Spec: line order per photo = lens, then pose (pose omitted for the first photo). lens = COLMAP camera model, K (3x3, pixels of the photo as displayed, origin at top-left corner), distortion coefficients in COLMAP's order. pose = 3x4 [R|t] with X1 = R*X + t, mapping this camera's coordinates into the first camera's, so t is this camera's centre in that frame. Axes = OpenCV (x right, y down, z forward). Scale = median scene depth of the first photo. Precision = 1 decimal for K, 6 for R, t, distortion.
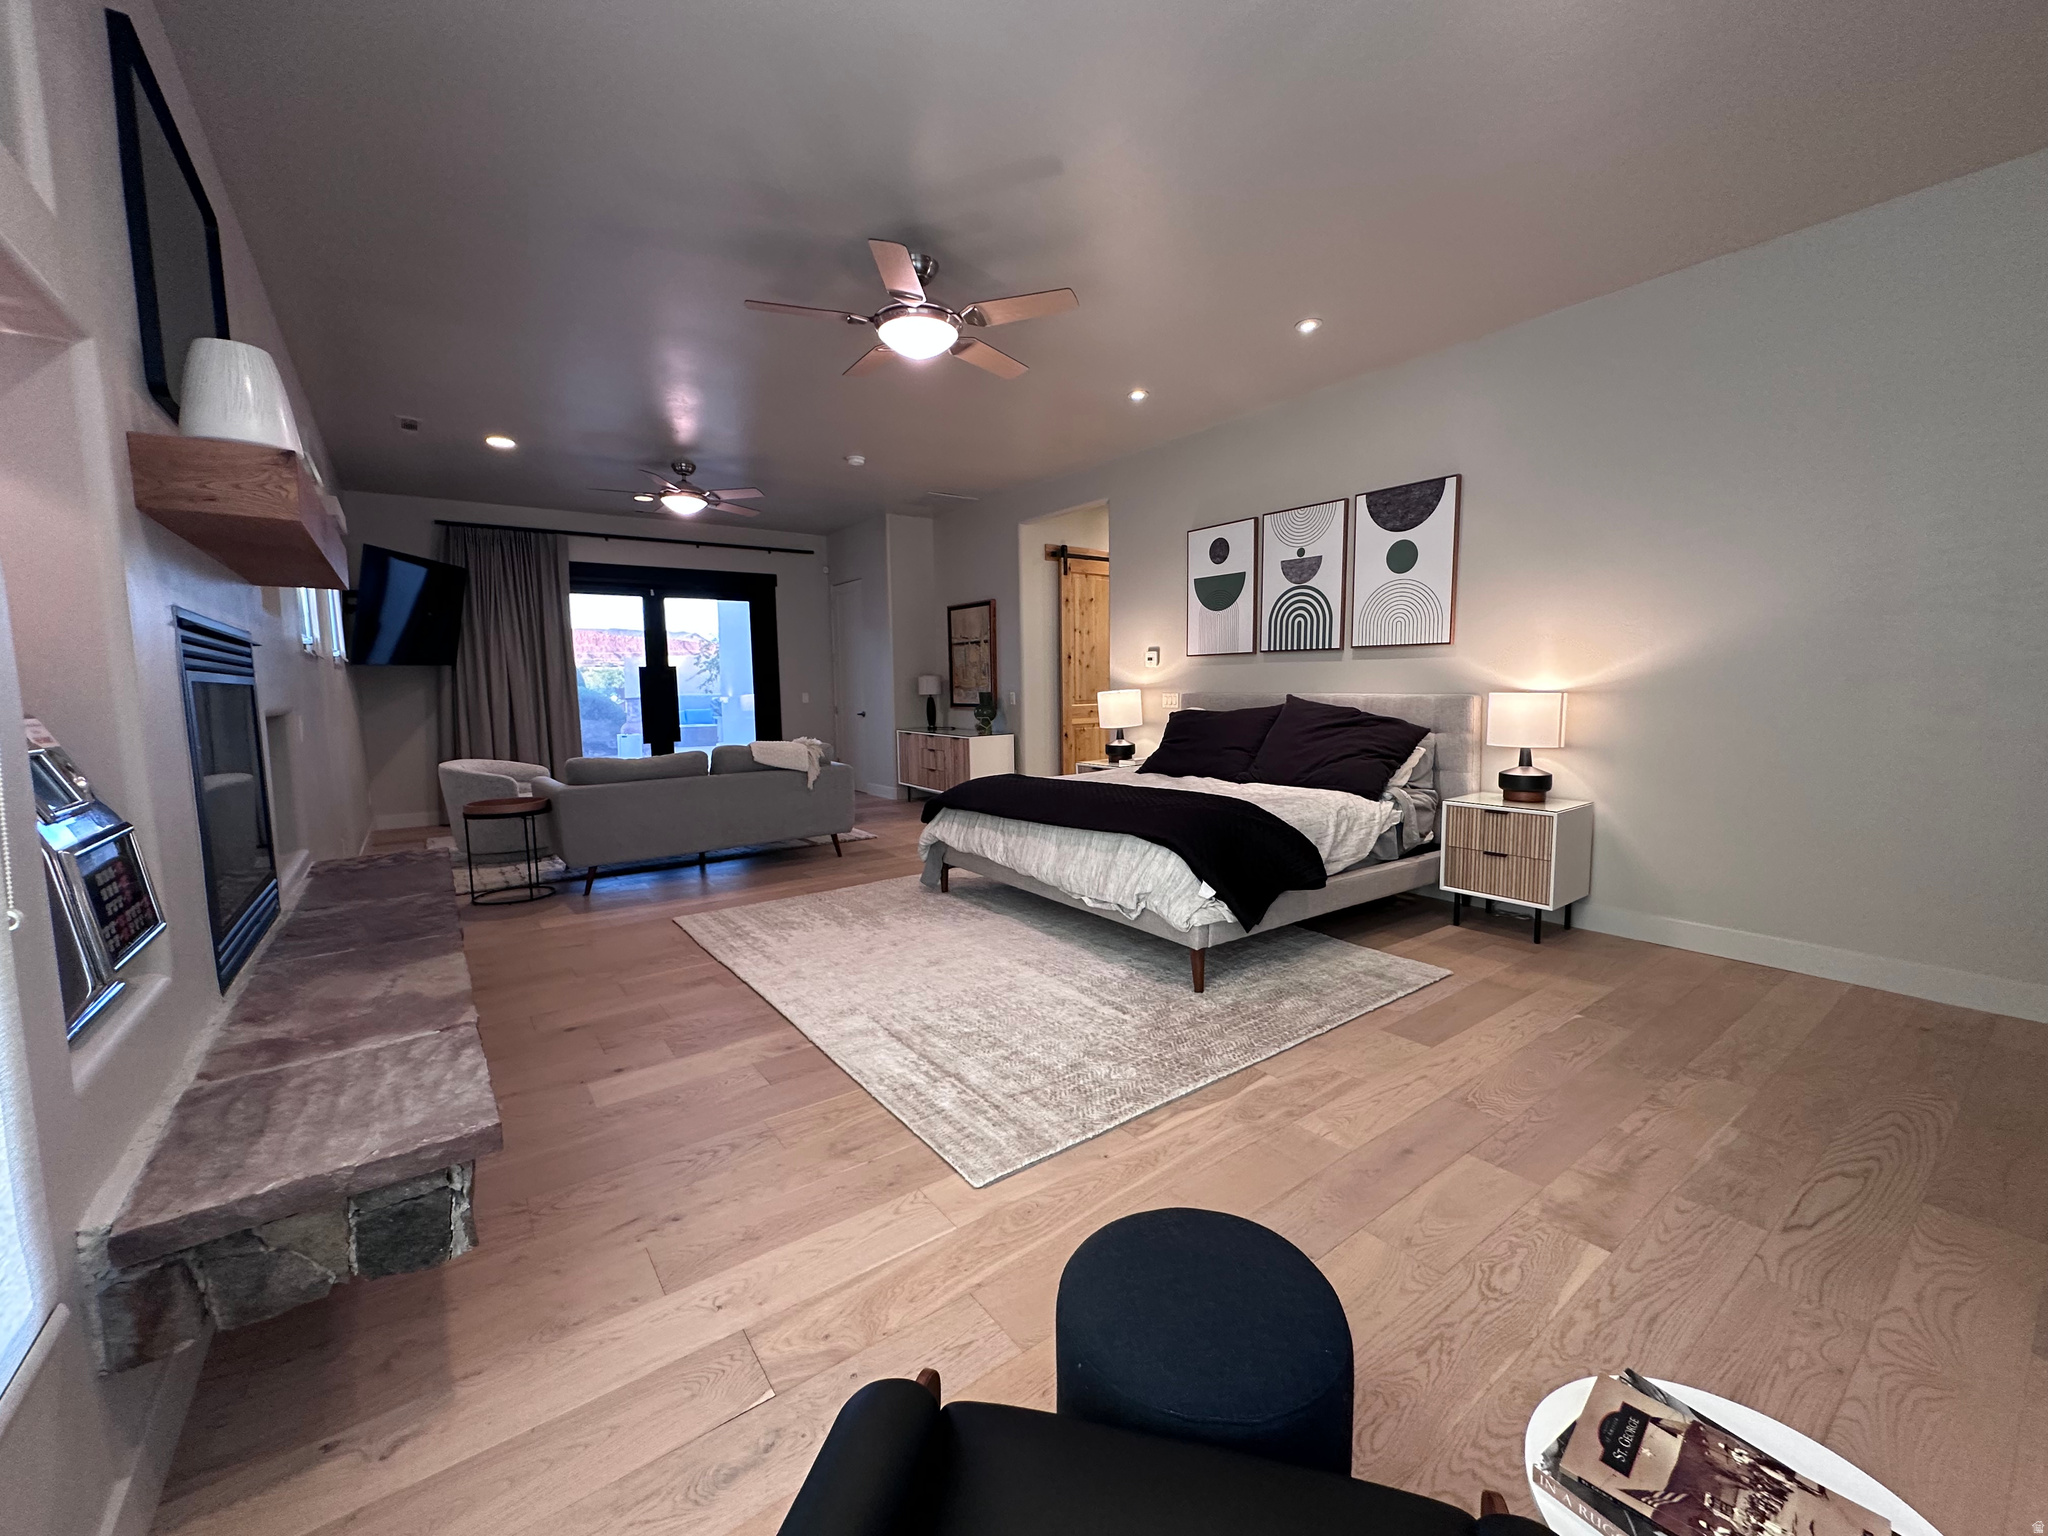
lens RADIAL K [[818.2, 0, 1029.8], [0, 818.2, 769.5], [0, 0, 1]] dist [-0.002353, 0.000519]
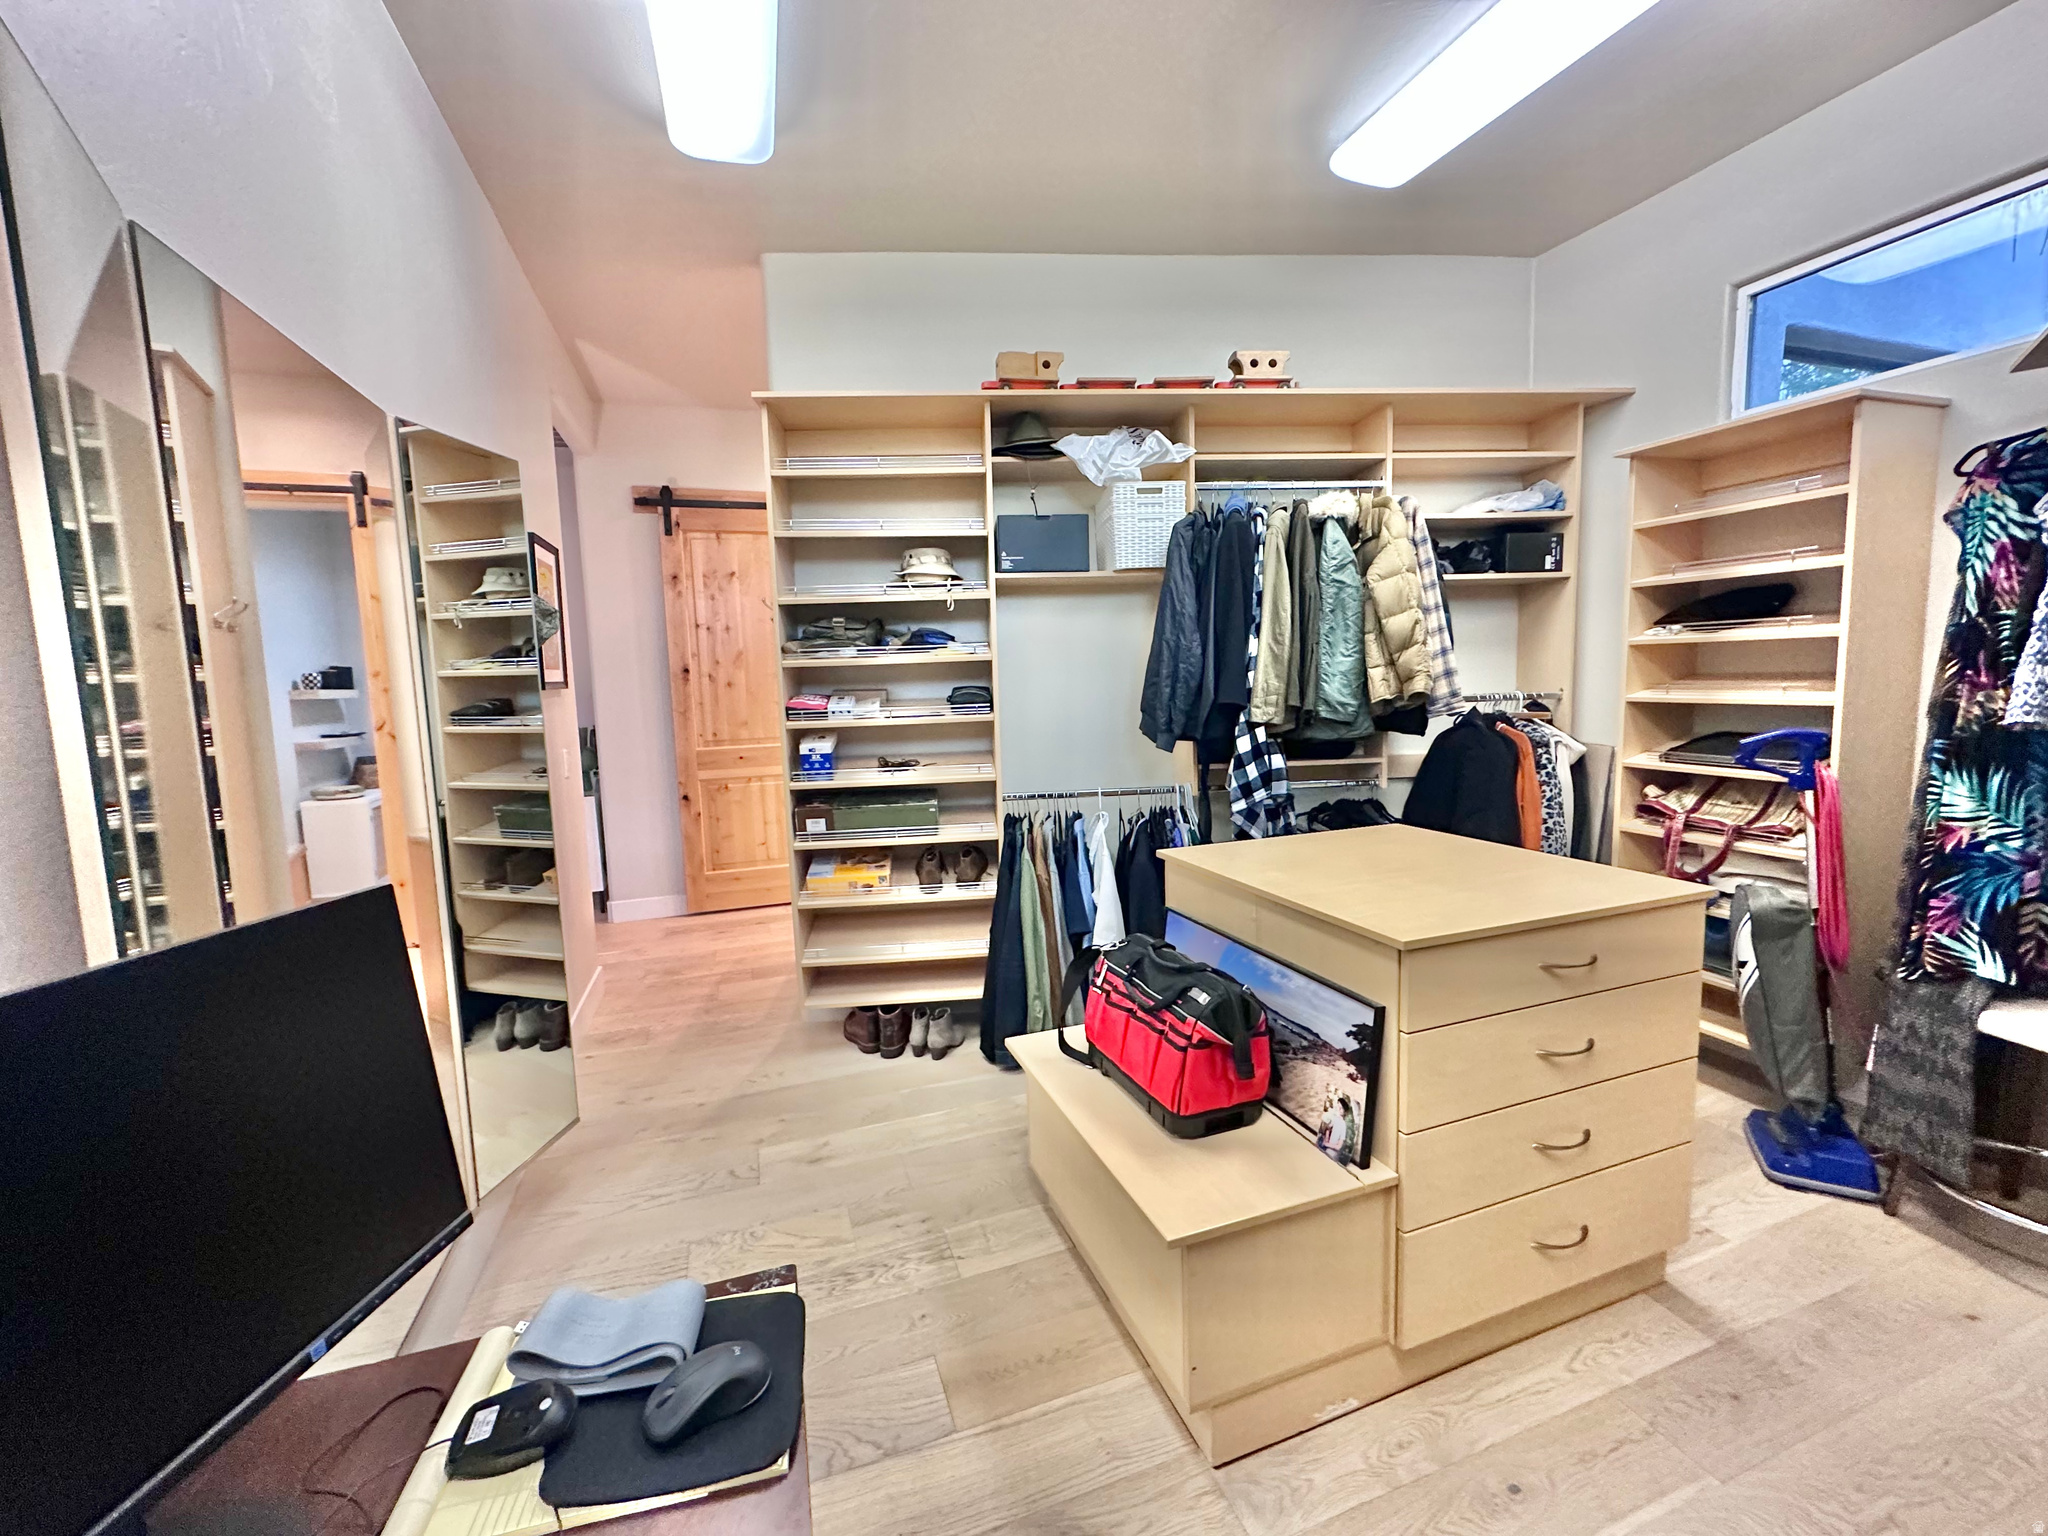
lens RADIAL K [[818.2, 0, 1019.8], [0, 818.2, 763.1], [0, 0, 1]] dist [-0.002353, 0.000519]
pose [[0.952183, 0.014807, -0.305168, 0.781258], [-0.010934, 0.999837, 0.014398, -0.133170], [0.305331, -0.010373, 0.952190, 0.825087]]
